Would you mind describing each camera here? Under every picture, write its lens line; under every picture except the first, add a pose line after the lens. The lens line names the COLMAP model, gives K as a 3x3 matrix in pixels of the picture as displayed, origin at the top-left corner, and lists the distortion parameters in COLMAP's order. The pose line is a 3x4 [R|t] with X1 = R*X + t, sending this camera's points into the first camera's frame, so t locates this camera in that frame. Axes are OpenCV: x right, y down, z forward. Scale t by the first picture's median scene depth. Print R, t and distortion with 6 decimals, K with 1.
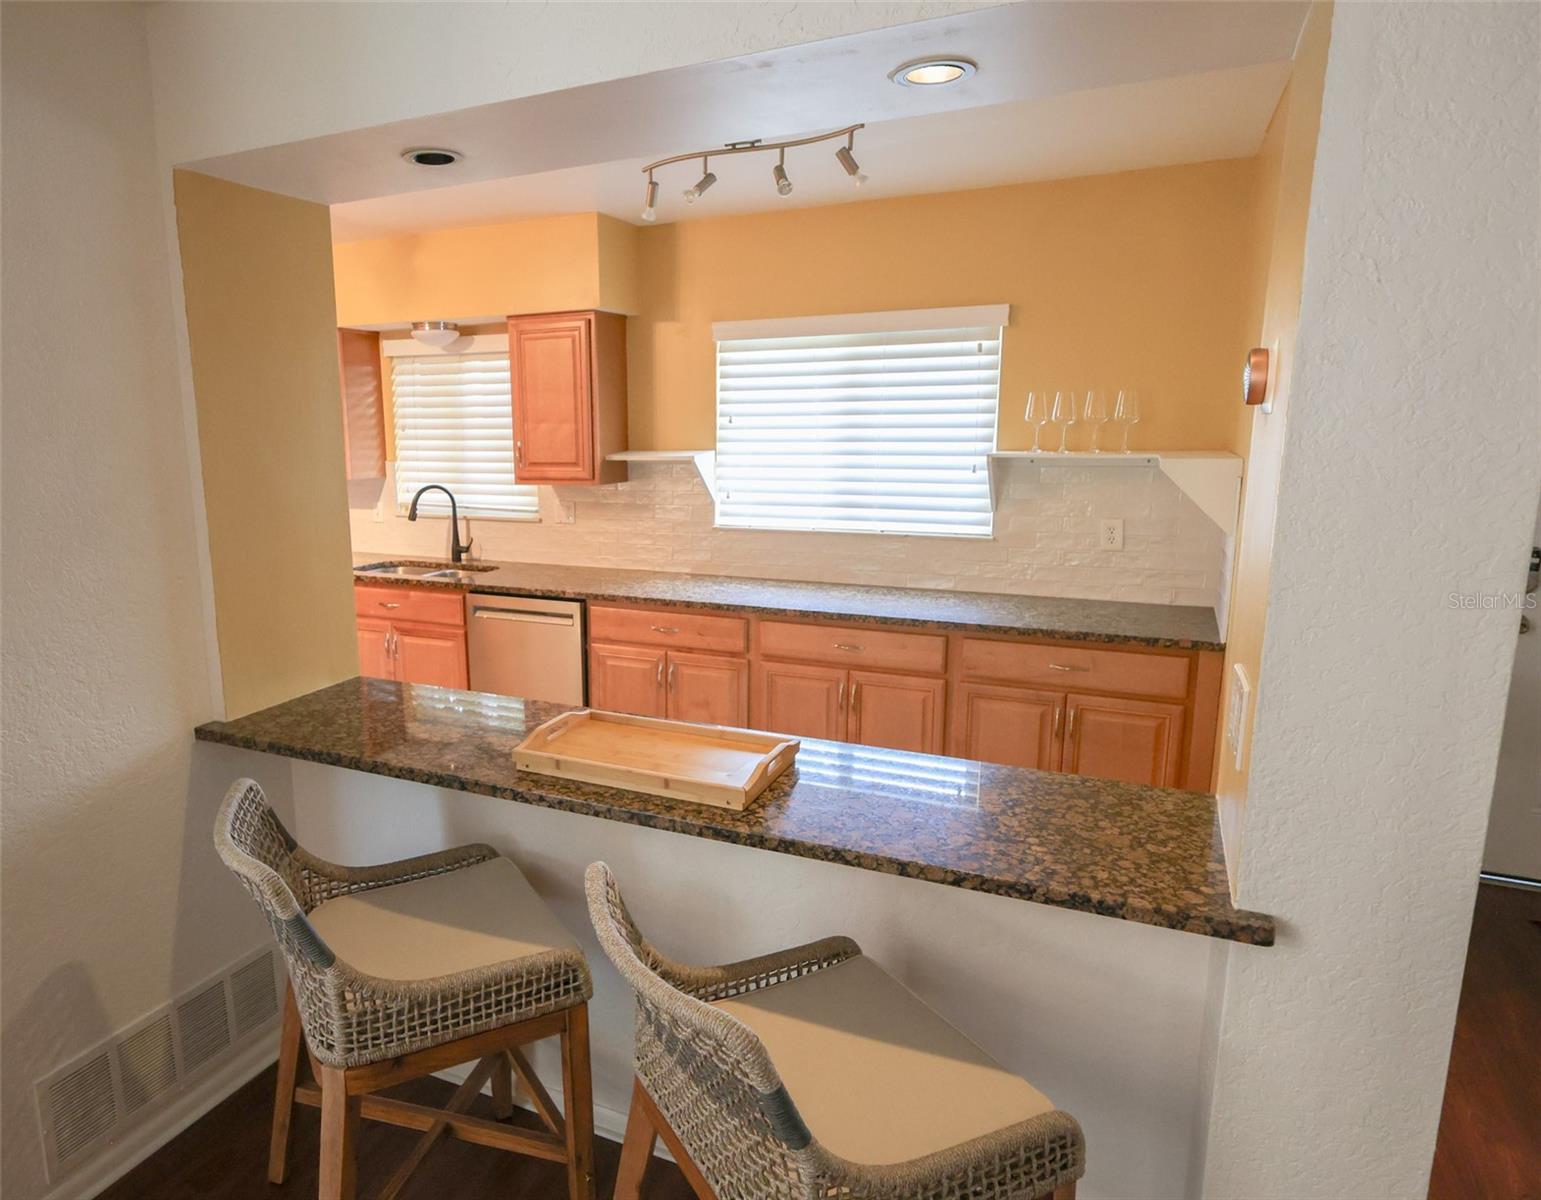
lens RADIAL K [[961.4, 0, 652.8], [0, 961.4, 602.4], [0, 0, 1]] dist [-0.030898, -0.000758]
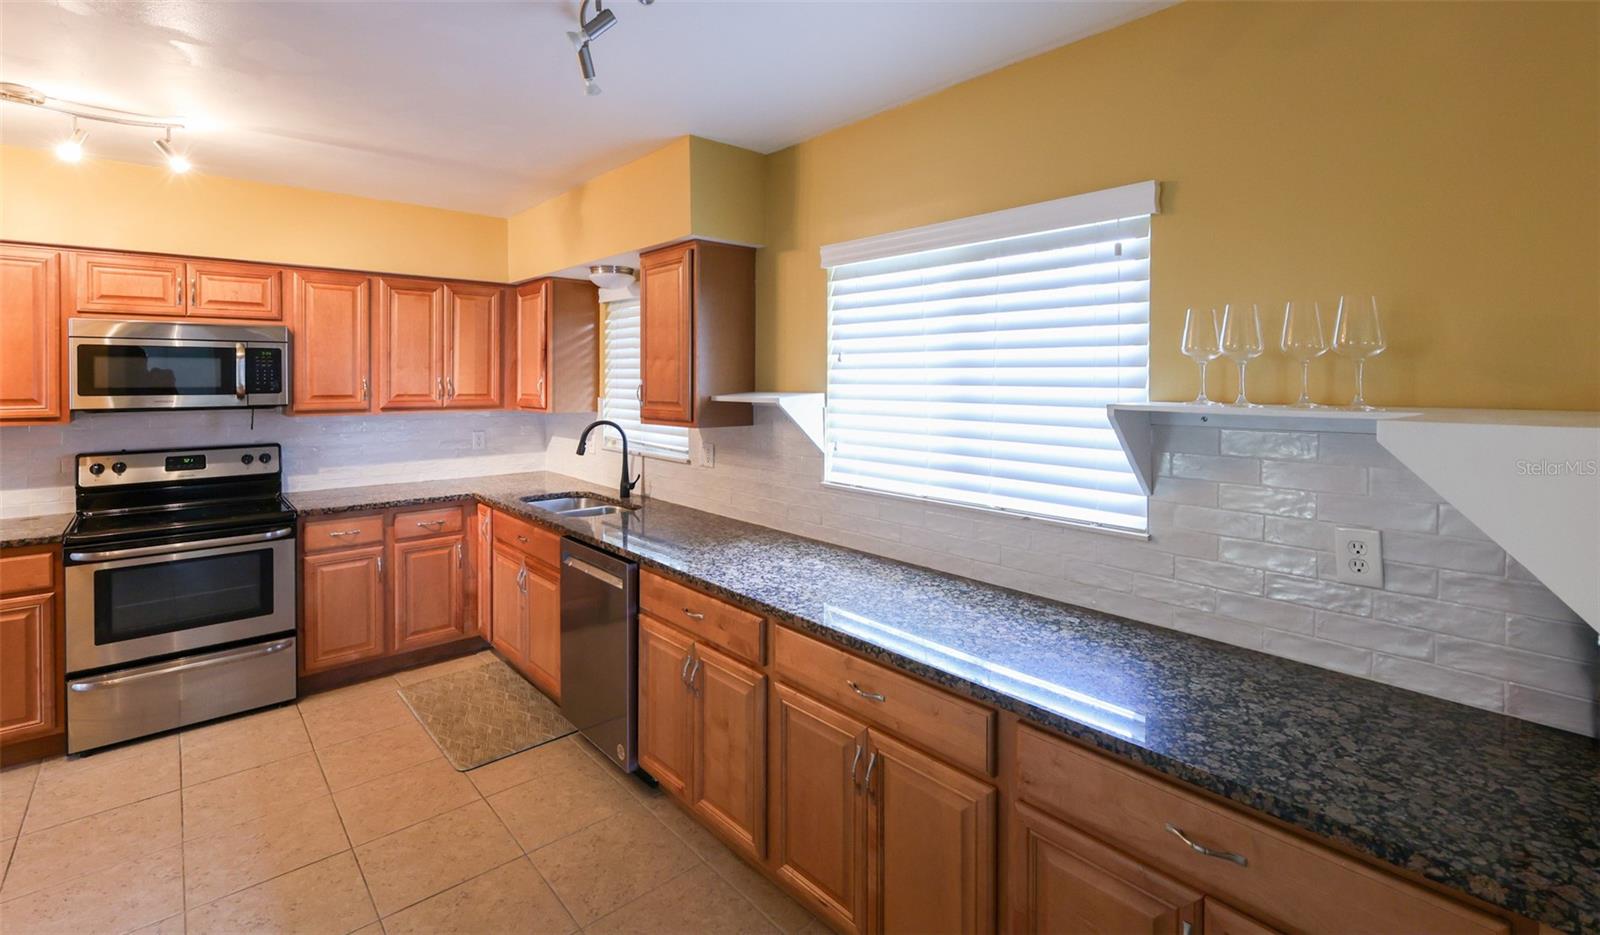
lens RADIAL K [[707.0, 0, 818.3], [0, 707.0, 379.8], [0, 0, 1]] dist [0.000118, 0.000152]
pose [[0.931005, 0.018249, -0.364550, 0.291076], [-0.084416, 0.982437, -0.166405, -0.066100], [0.355111, 0.185698, 0.916195, 0.427356]]
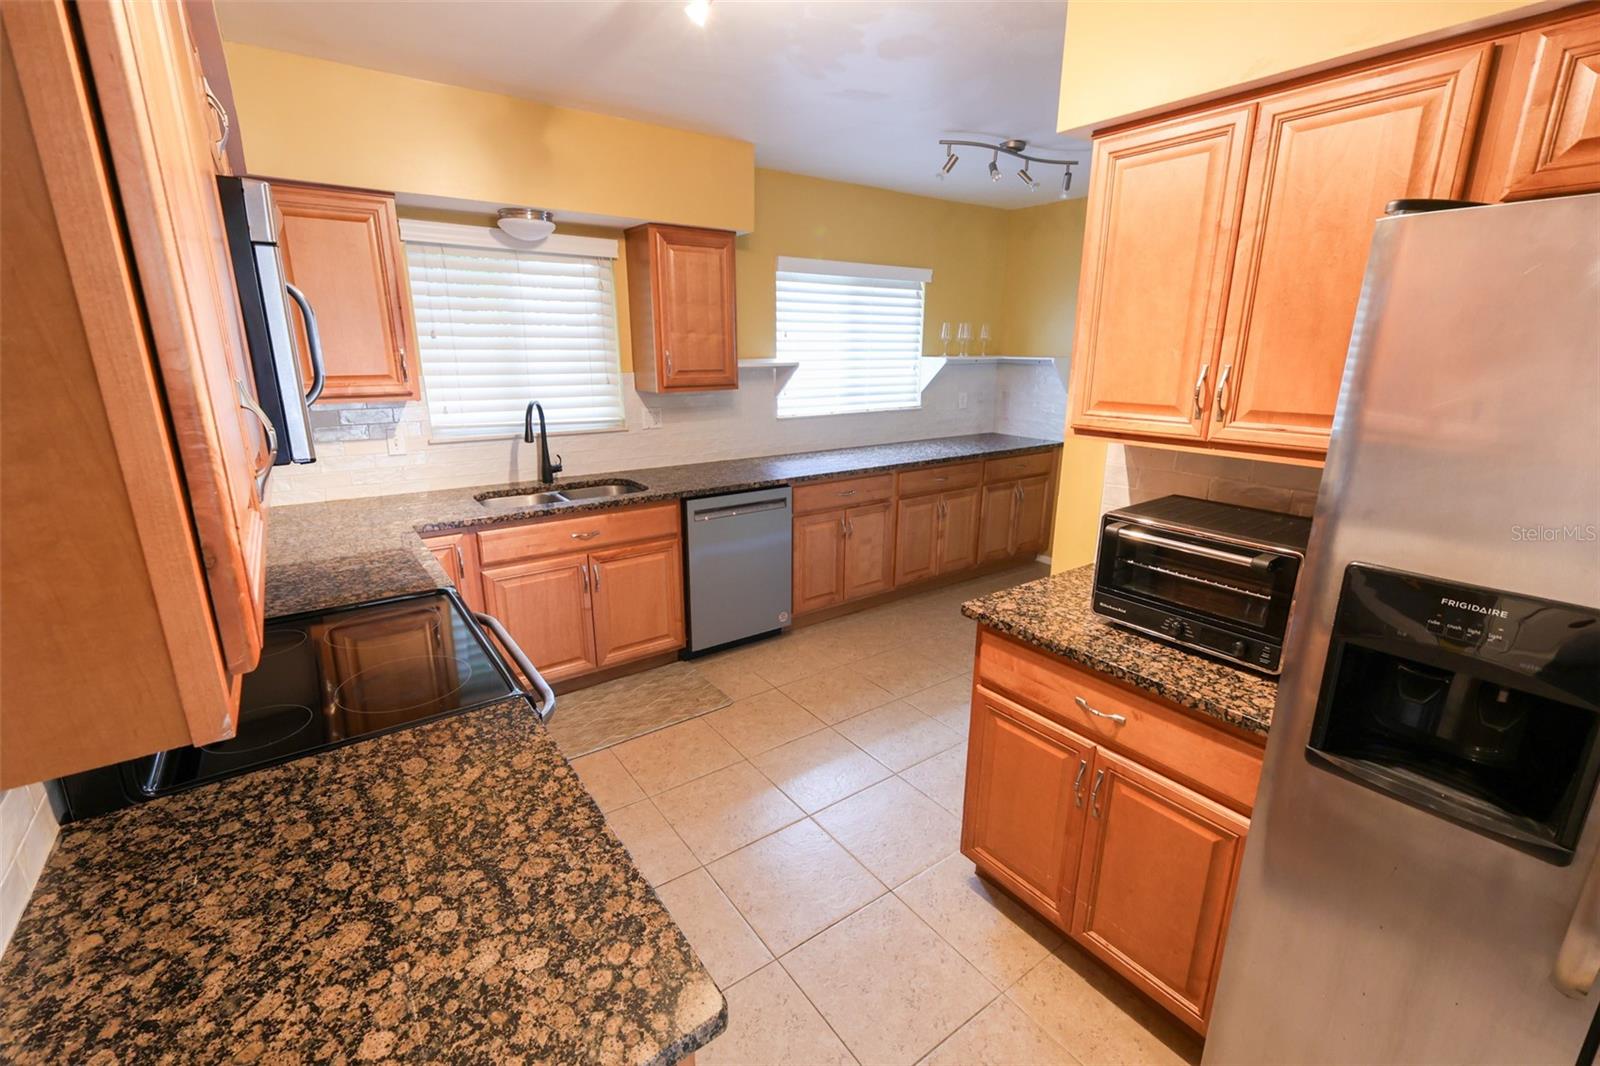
lens RADIAL K [[700.6, 0, 800.0], [0, 700.6, 533.0], [0, 0, 1]] dist [-0.001667, 0.000707]
pose [[0.475894, -0.212218, 0.853515, -0.783368], [0.153495, 0.975599, 0.156989, -0.074142], [-0.866005, 0.056300, 0.496856, 0.525854]]
